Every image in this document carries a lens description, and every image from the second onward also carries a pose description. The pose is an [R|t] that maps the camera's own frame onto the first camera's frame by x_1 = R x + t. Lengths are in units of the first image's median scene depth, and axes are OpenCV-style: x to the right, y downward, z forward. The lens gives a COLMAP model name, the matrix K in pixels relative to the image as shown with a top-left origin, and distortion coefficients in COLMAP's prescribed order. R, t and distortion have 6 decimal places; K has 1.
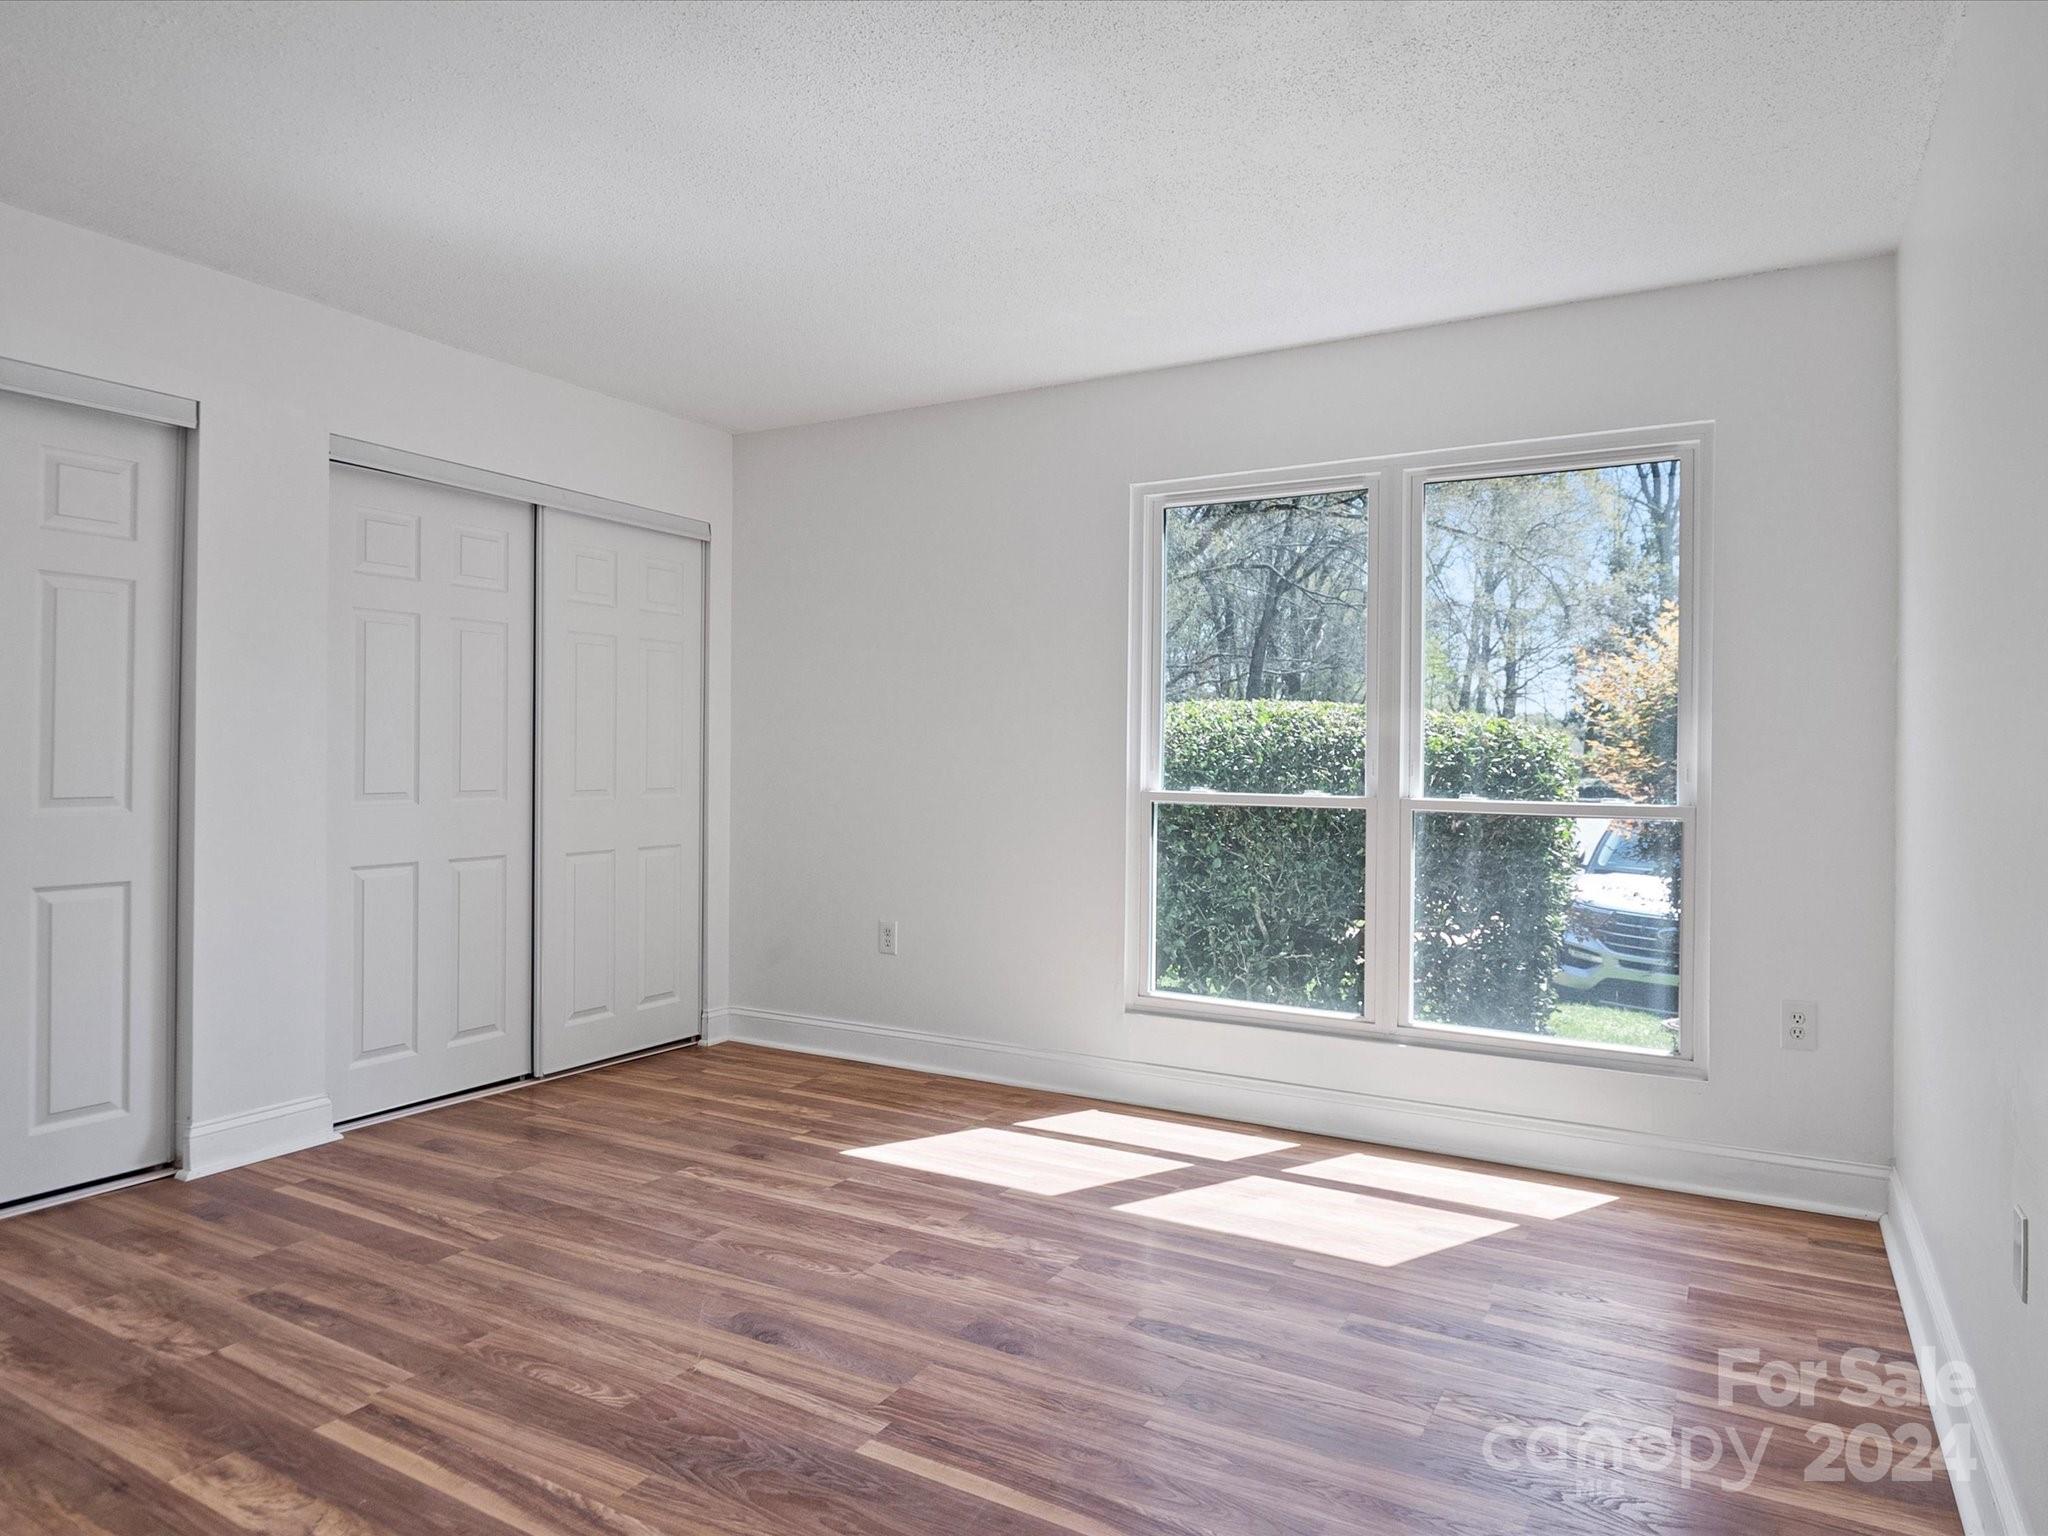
lens RADIAL K [[1226.9, 0, 1064.6], [0, 1226.9, 761.7], [0, 0, 1]] dist [0.003126, -0.015892]
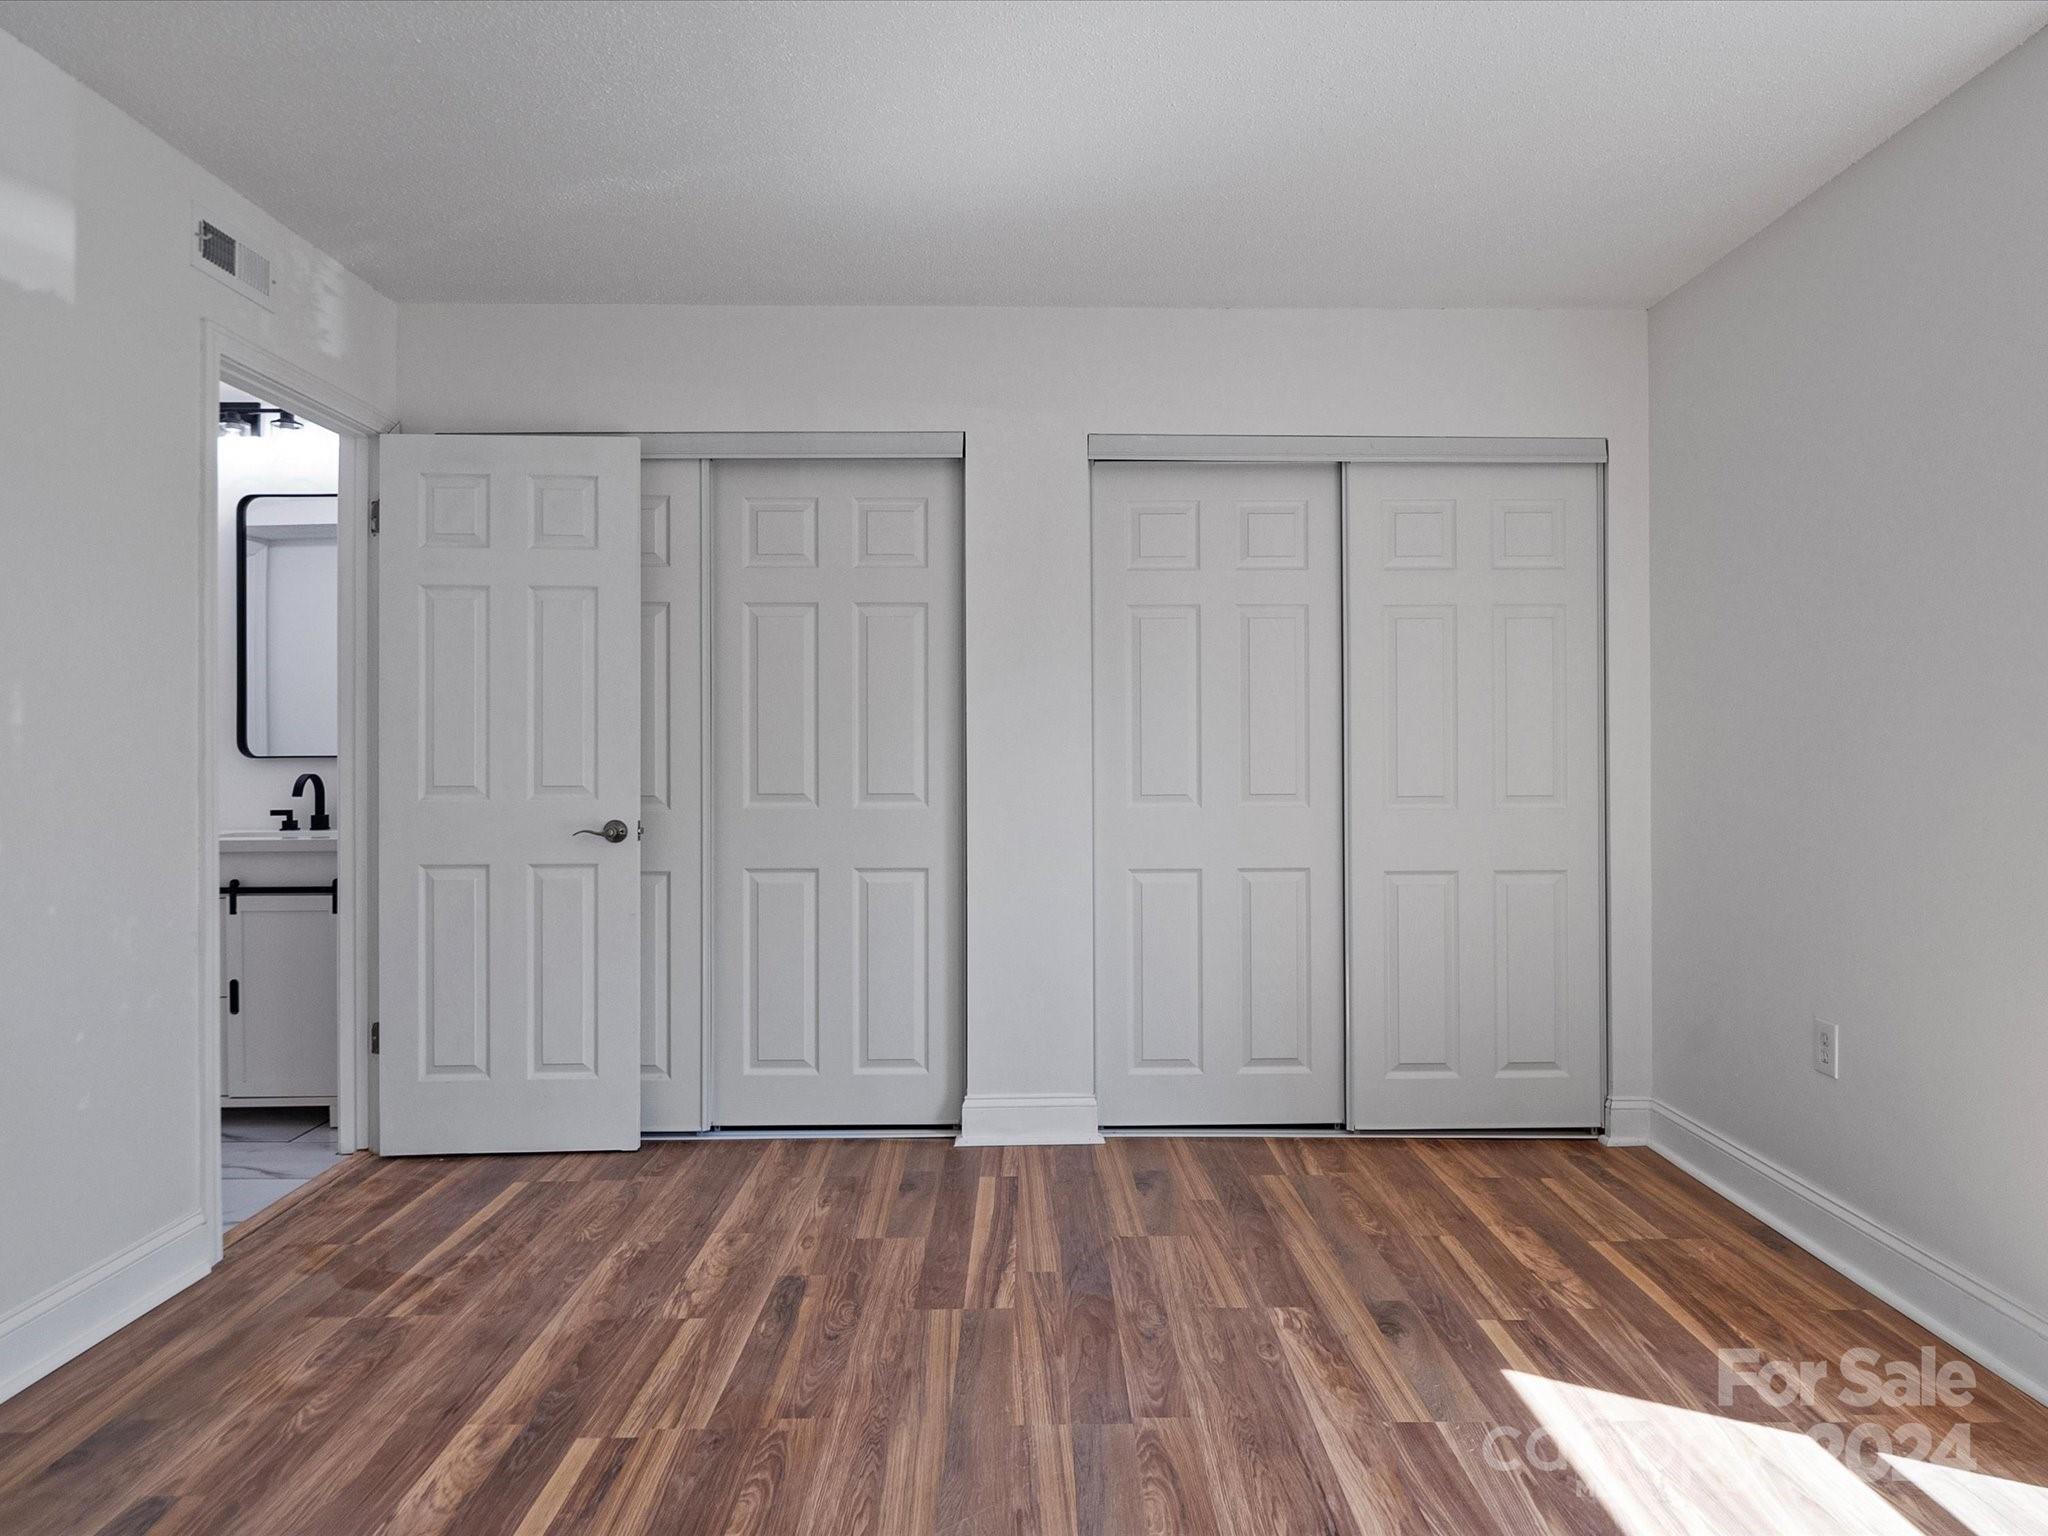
lens RADIAL K [[1226.9, 0, 1064.6], [0, 1226.9, 761.7], [0, 0, 1]] dist [0.003126, -0.015892]
pose [[0.507774, 0.000300, -0.861490, 0.257540], [0.000775, 0.999999, 0.000805, -0.001687], [0.861490, -0.001076, 0.507774, 0.487358]]
